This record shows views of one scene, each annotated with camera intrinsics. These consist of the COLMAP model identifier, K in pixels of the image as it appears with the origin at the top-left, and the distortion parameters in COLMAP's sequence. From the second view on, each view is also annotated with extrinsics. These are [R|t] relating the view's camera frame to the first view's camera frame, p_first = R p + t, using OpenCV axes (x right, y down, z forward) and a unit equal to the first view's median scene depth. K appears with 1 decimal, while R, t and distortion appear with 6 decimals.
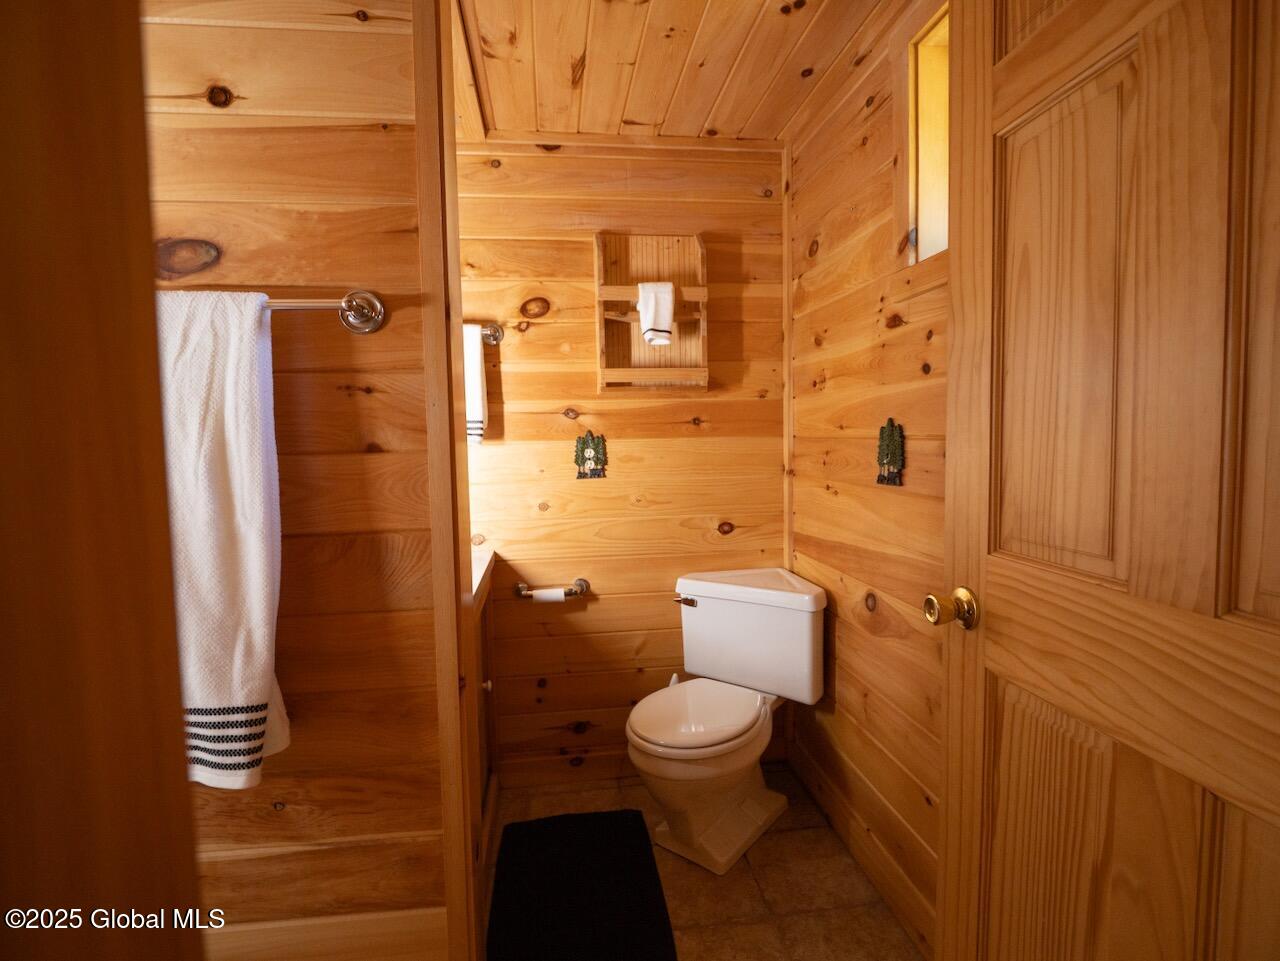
lens RADIAL K [[619.5, 0, 636.8], [0, 619.5, 479.0], [0, 0, 1]] dist [-0.000710, -0.000099]
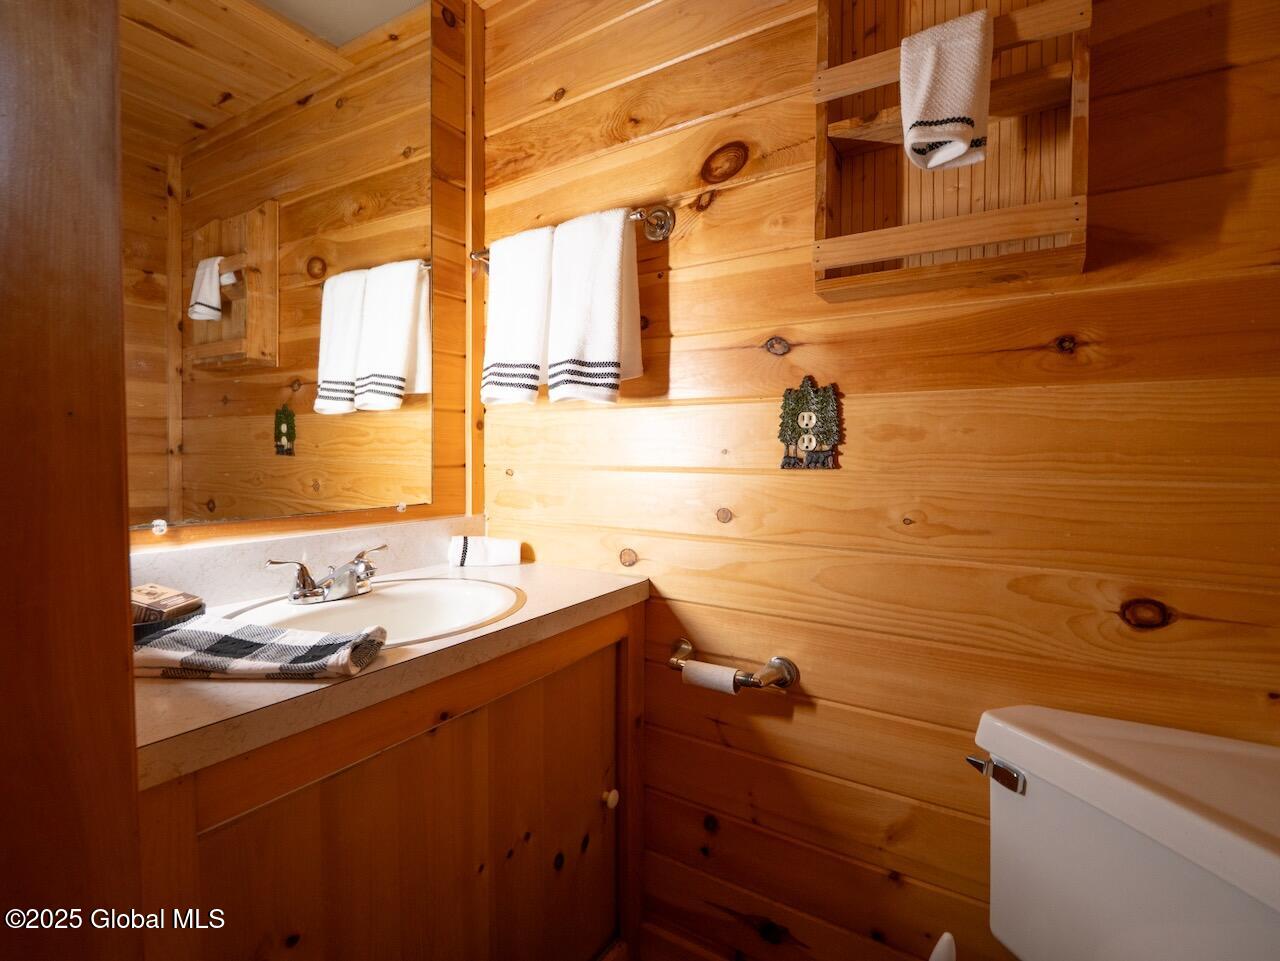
lens RADIAL K [[625.5, 0, 637.2], [0, 625.5, 477.3], [0, 0, 1]] dist [-0.012162, -0.002042]
pose [[0.760531, 0.050444, -0.647339, 0.154352], [-0.068352, 0.997658, -0.002560, 0.016970], [0.645694, 0.046194, 0.762198, 0.511276]]
